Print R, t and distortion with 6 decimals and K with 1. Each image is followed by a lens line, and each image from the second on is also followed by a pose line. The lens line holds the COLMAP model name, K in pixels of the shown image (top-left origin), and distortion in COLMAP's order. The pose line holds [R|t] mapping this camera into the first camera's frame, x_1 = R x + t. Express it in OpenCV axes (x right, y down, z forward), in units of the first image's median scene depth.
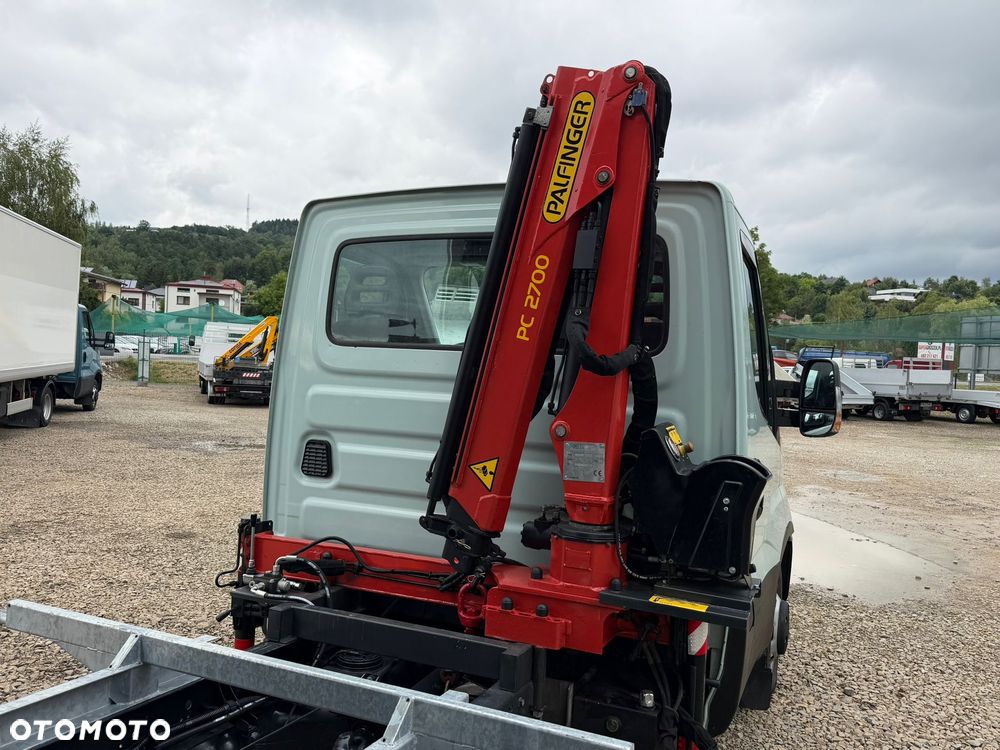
lens RADIAL K [[823.0, 0, 494.5], [0, 823.0, 372.1], [0, 0, 1]] dist [0.145132, -0.280042]
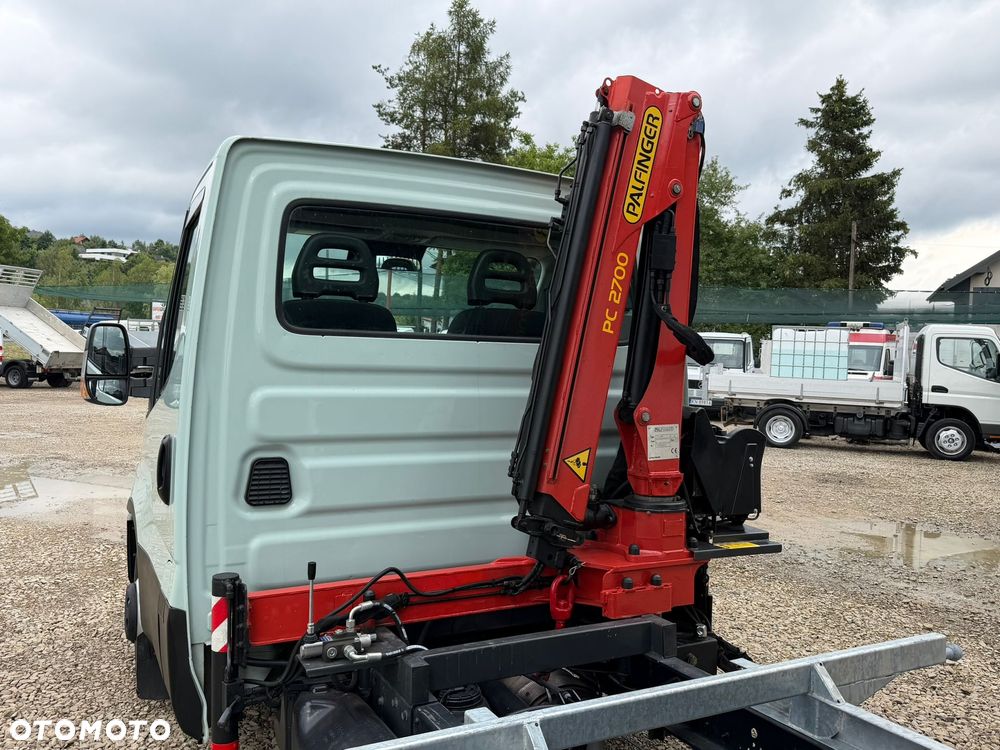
lens RADIAL K [[823.0, 0, 494.5], [0, 823.0, 372.1], [0, 0, 1]] dist [0.145132, -0.280042]
pose [[0.616948, -0.047308, 0.785581, -0.880238], [0.008469, 0.998533, 0.053481, -0.046820], [-0.786958, -0.026342, 0.616444, 0.468312]]
